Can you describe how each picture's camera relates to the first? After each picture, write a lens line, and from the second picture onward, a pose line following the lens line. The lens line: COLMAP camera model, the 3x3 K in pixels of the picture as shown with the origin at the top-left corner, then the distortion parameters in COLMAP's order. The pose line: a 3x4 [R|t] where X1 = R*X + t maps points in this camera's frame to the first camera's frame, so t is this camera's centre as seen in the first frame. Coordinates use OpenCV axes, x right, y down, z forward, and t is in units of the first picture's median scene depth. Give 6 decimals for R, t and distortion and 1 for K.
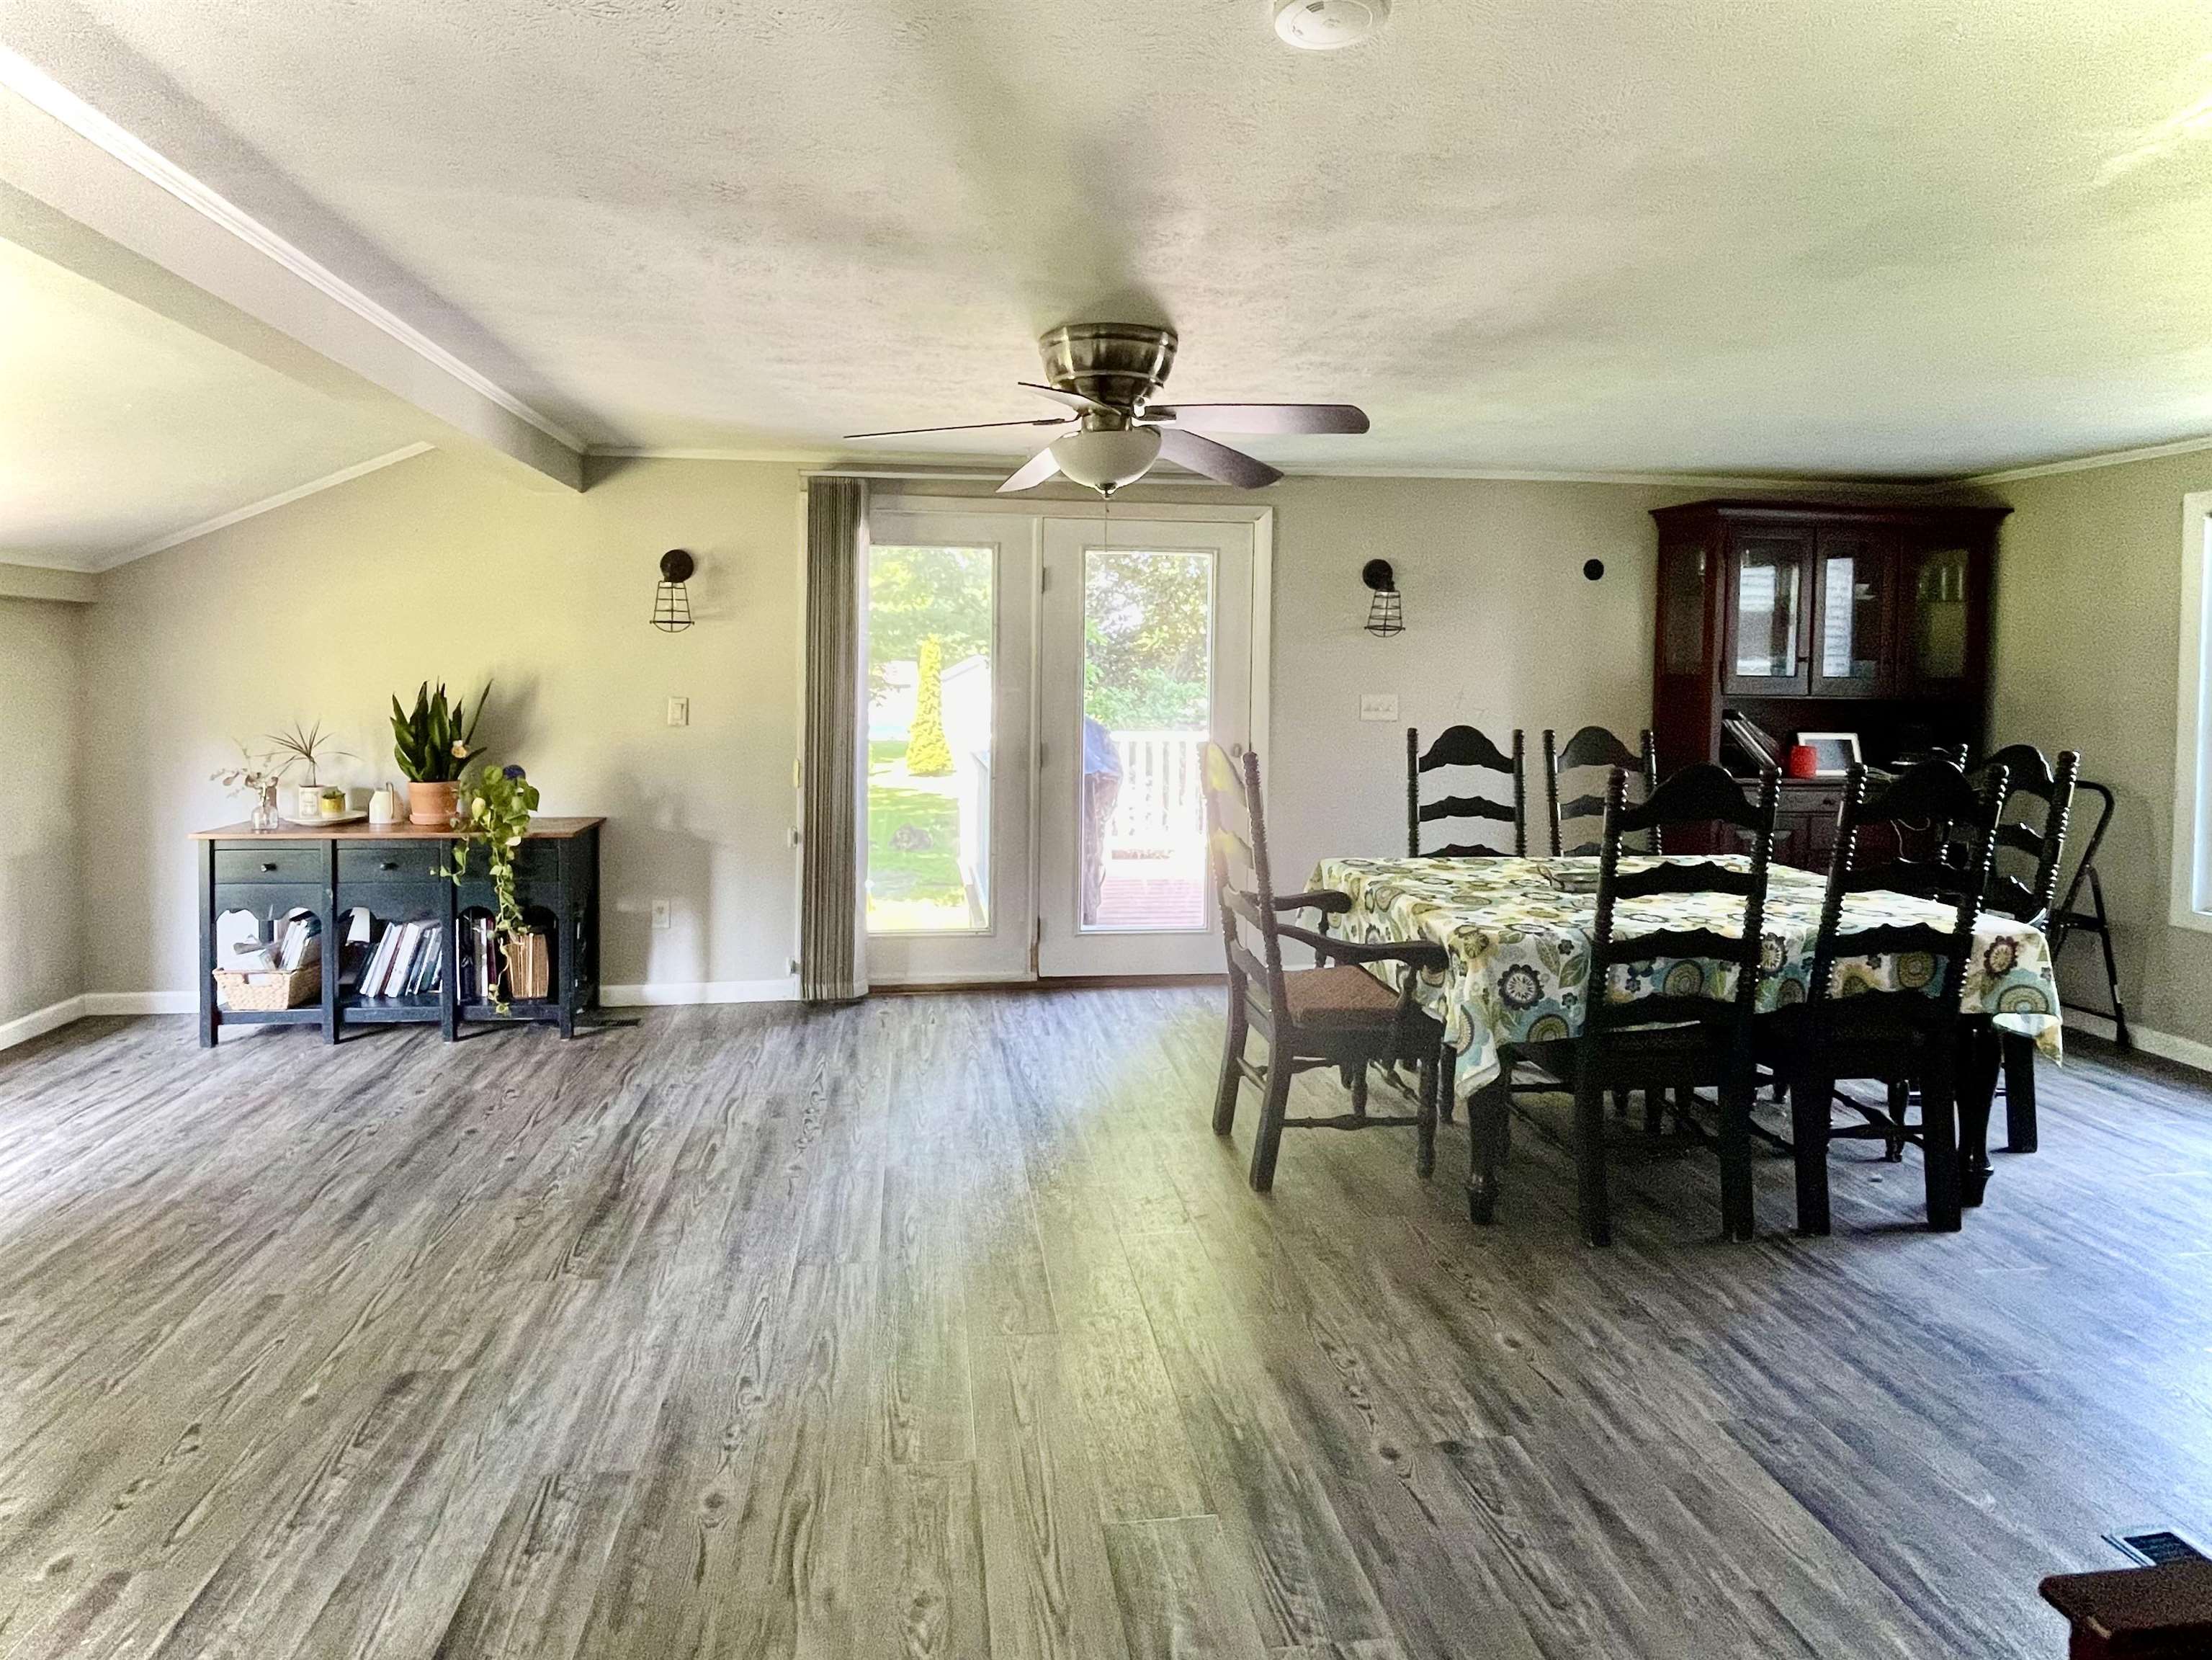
lens RADIAL K [[1154.4, 0, 1051.7], [0, 1154.4, 695.1], [0, 0, 1]] dist [-0.008040, 0.001658]
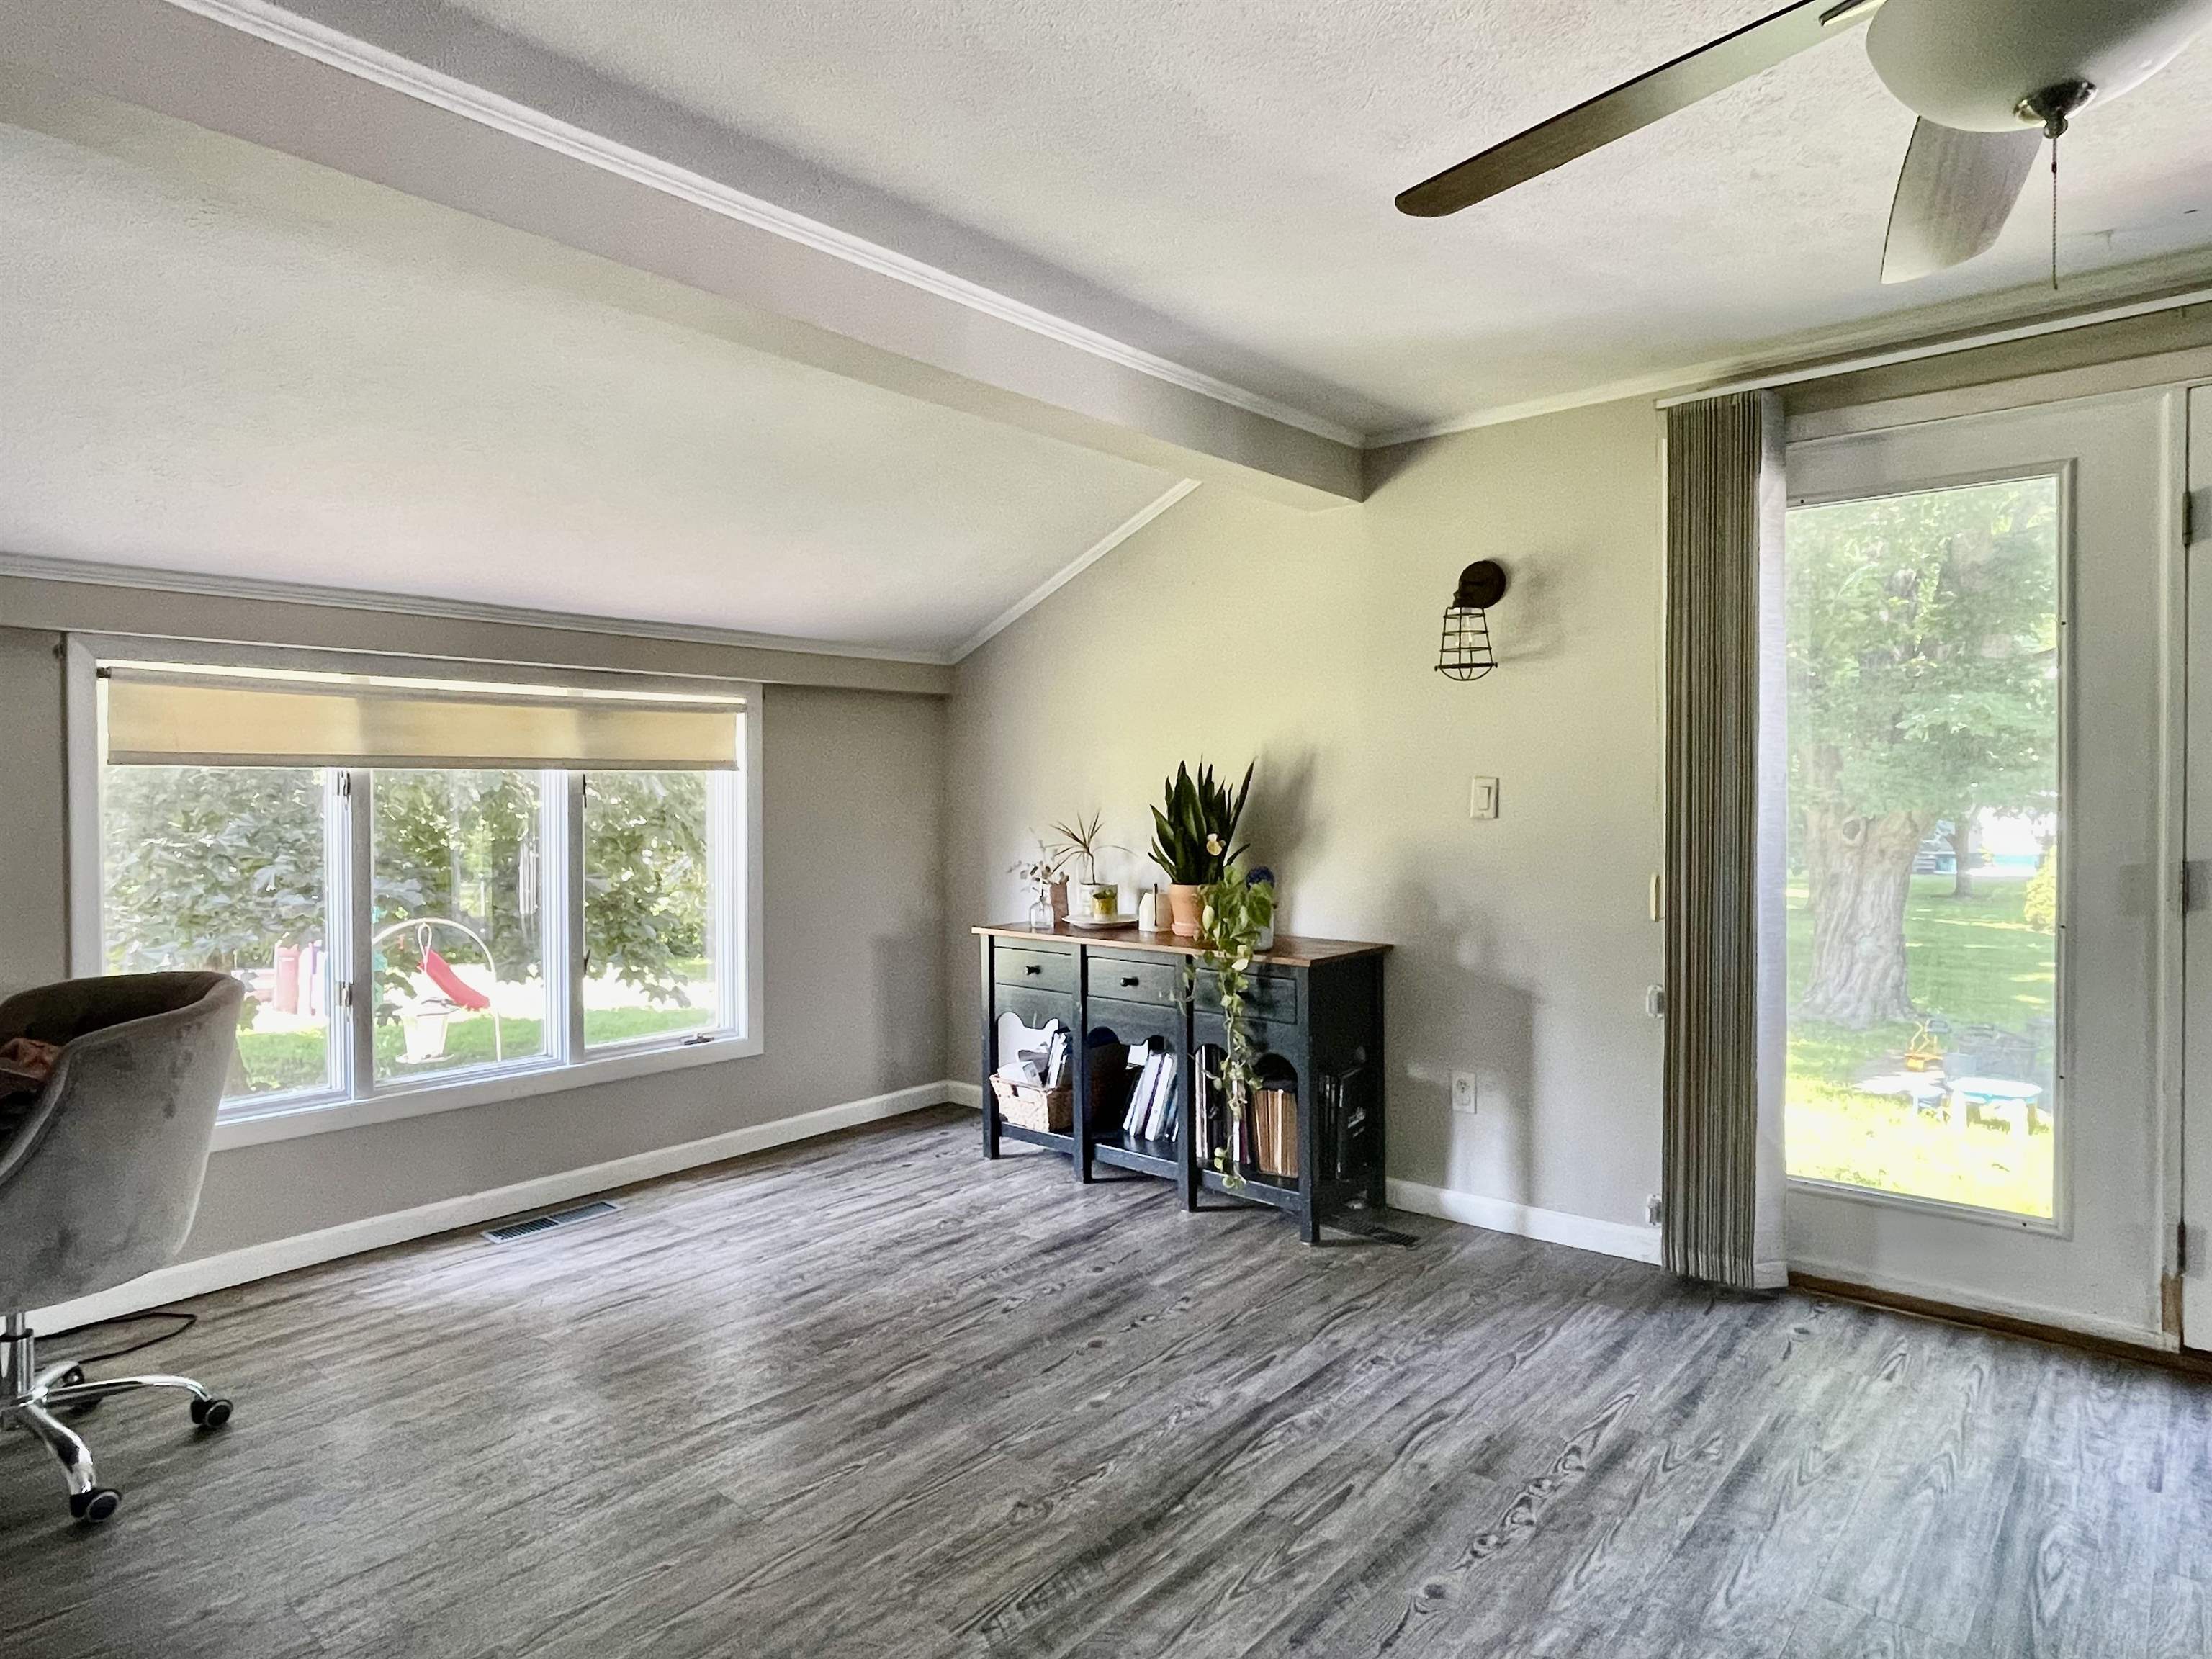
lens RADIAL K [[1293.4, 0, 1090.8], [0, 1293.4, 807.8], [0, 0, 1]] dist [-0.002035, -0.003096]
pose [[0.667349, -0.003846, -0.744735, 0.099665], [-0.000813, 0.999982, -0.005893, 0.027403], [0.744744, 0.004538, 0.667334, 0.349689]]
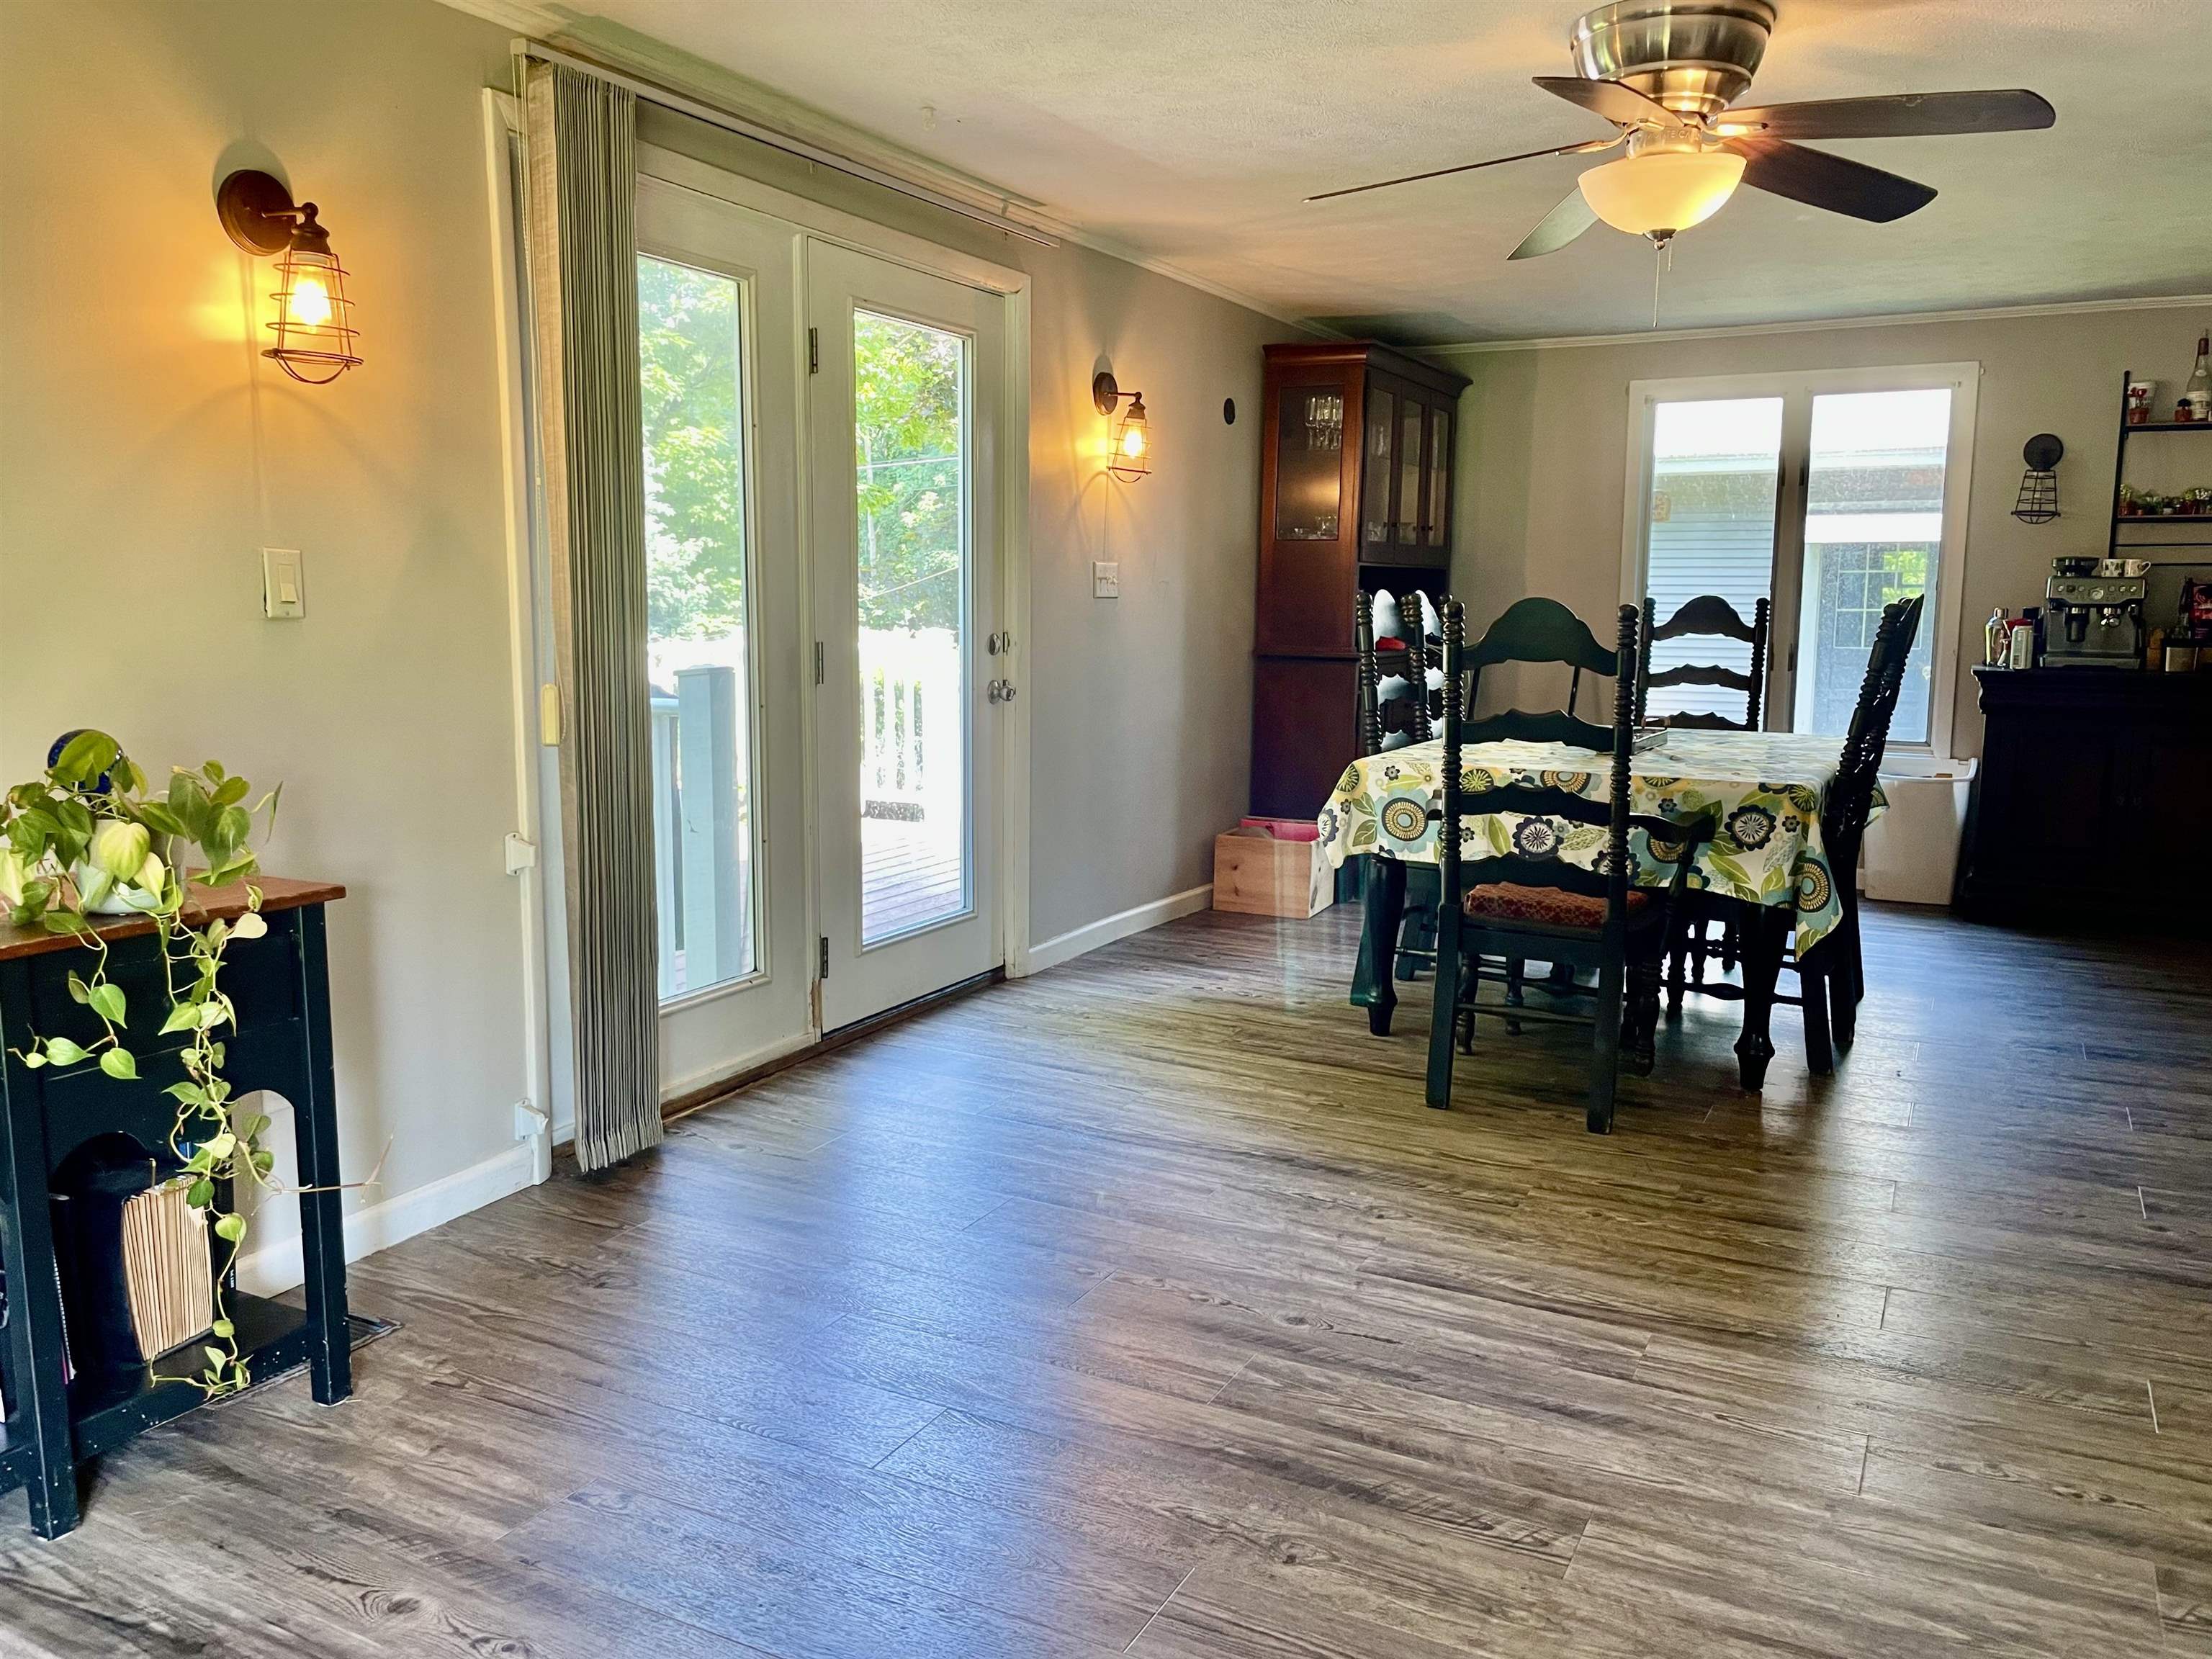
lens RADIAL K [[1675.3, 0, 1117.4], [0, 1675.3, 816.1], [0, 0, 1]] dist [0.064853, -0.076224]
pose [[0.557183, -0.116999, 0.822106, -0.735041], [0.015656, 0.991328, 0.130471, 0.024633], [-0.830242, -0.059826, 0.554183, 0.461378]]
